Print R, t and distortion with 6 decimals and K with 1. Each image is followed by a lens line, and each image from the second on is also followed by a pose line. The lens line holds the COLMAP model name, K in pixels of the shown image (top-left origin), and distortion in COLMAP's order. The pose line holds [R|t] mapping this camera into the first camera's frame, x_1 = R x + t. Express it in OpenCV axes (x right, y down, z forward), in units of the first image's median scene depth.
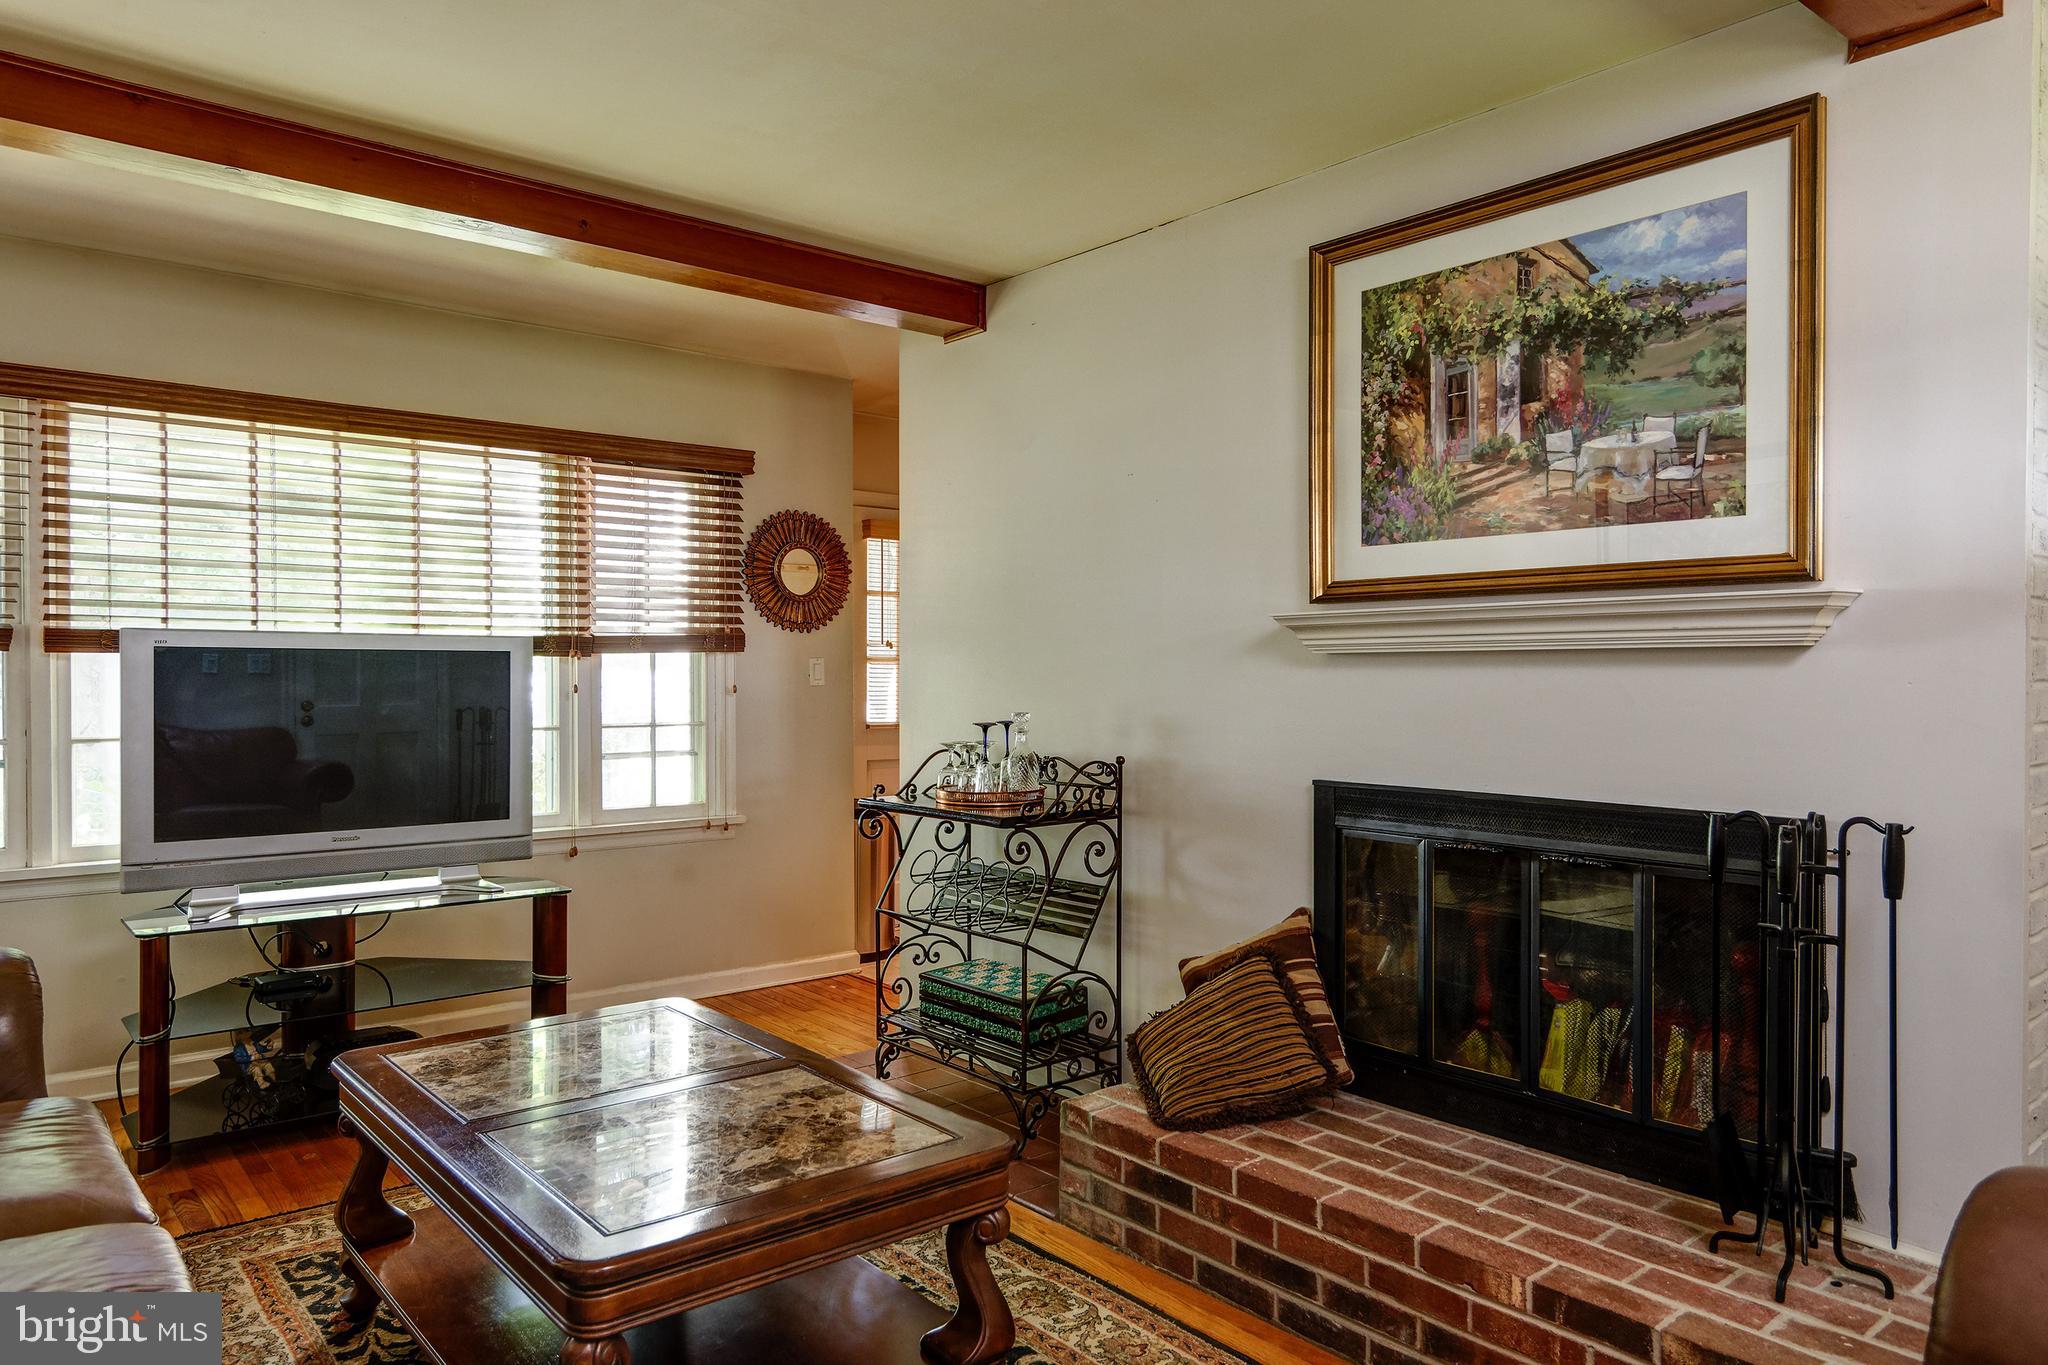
lens RADIAL K [[1349.4, 0, 1038.7], [0, 1349.4, 662.6], [0, 0, 1]] dist [0.006558, 0.000501]
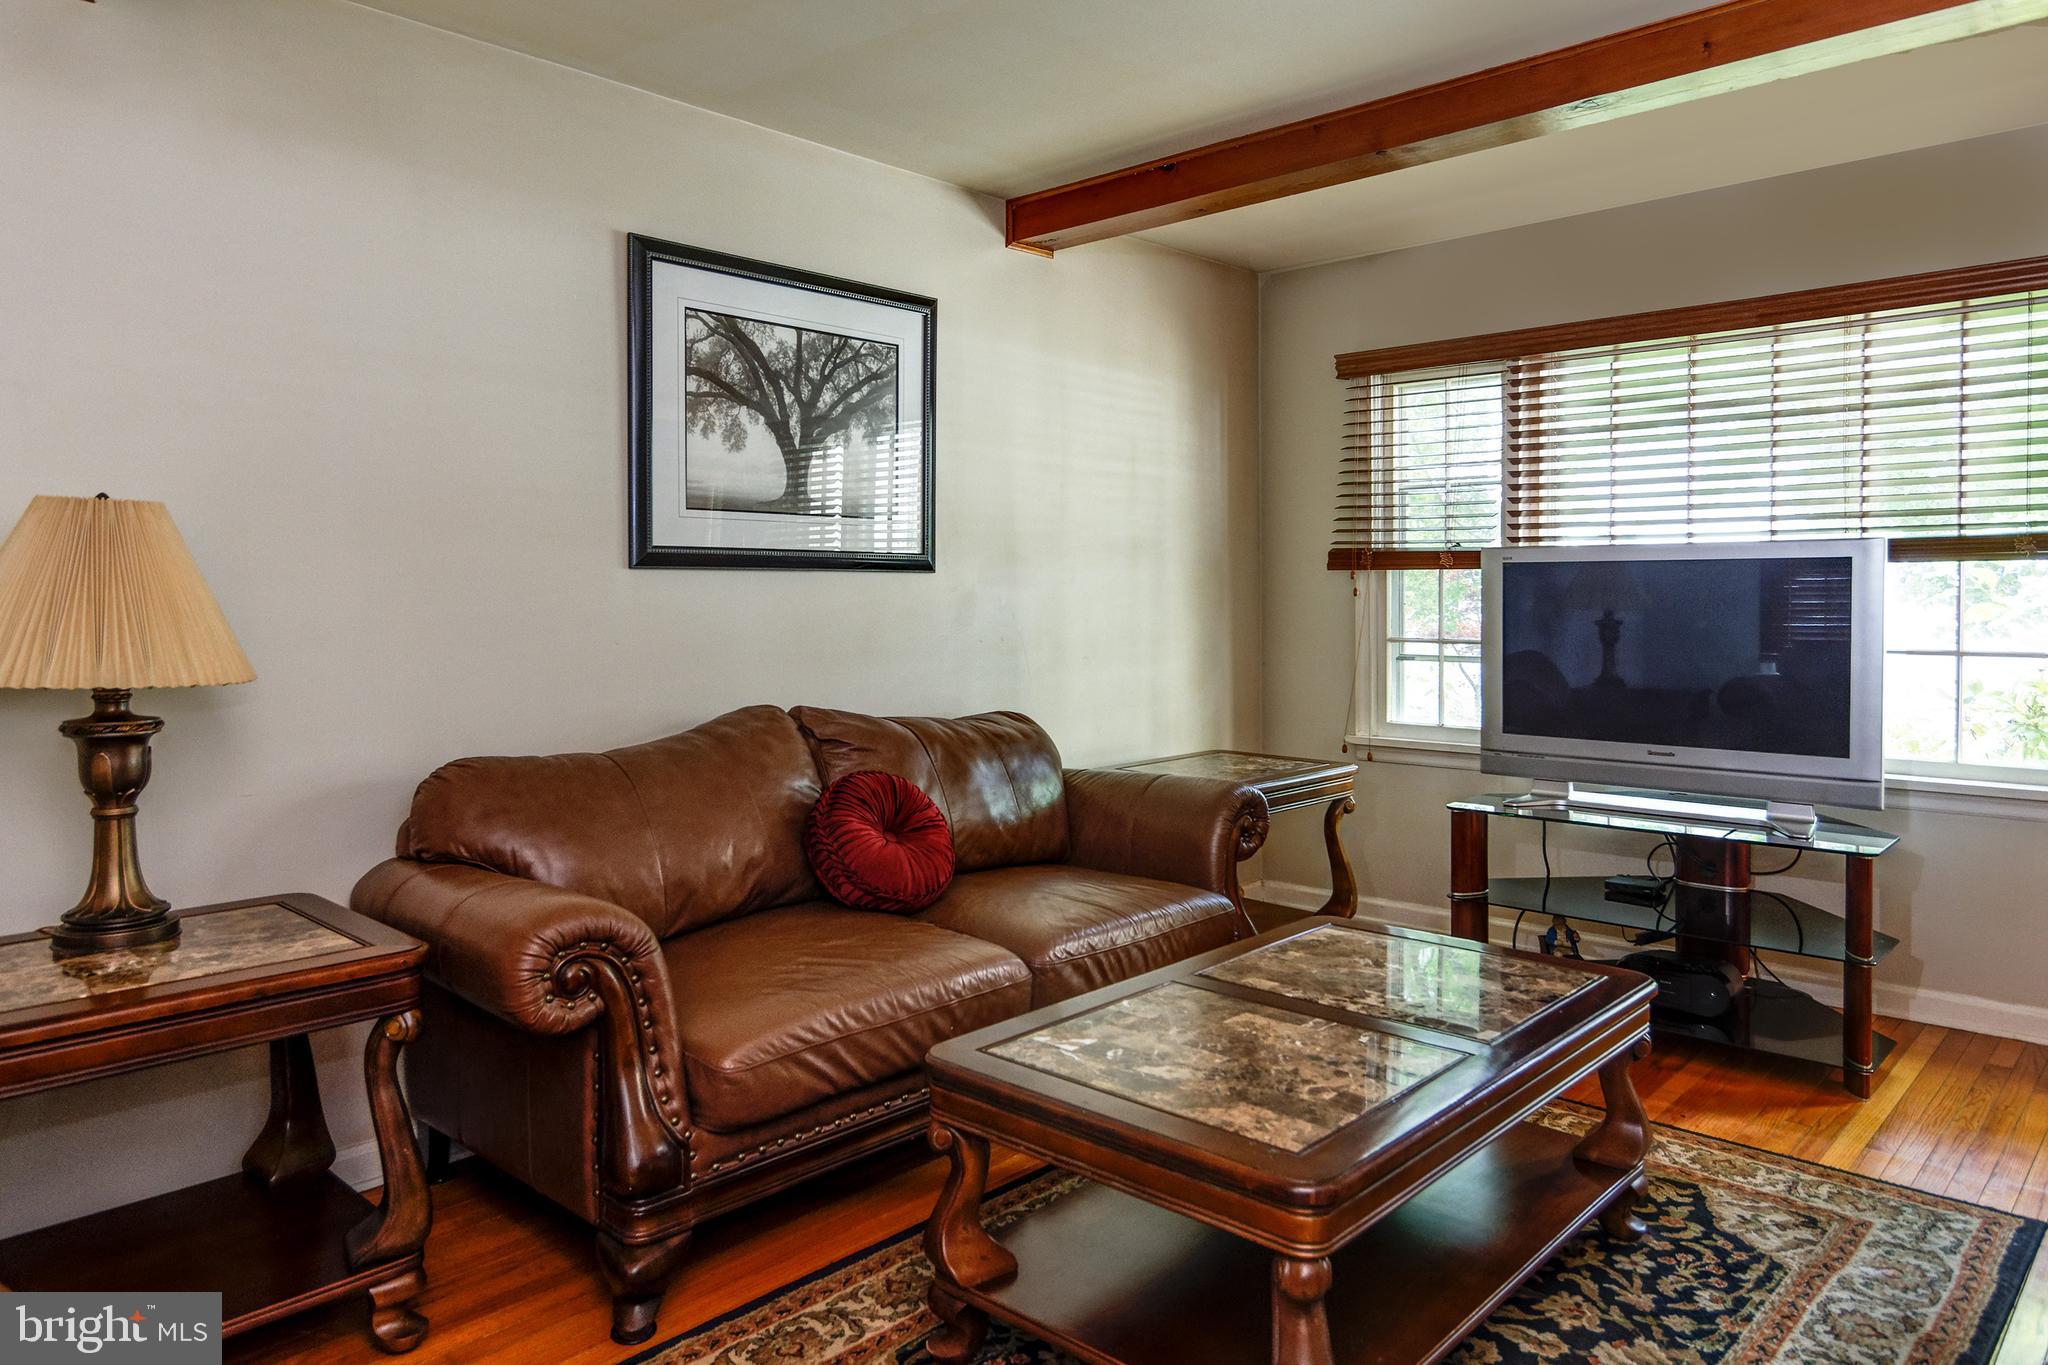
lens RADIAL K [[1349.4, 0, 1038.7], [0, 1349.4, 662.6], [0, 0, 1]] dist [0.006558, 0.000501]
pose [[0.125337, 0.051418, -0.990781, 0.527101], [0.006833, 0.998588, 0.052687, 0.011437], [0.992091, -0.013373, 0.124808, 0.560605]]
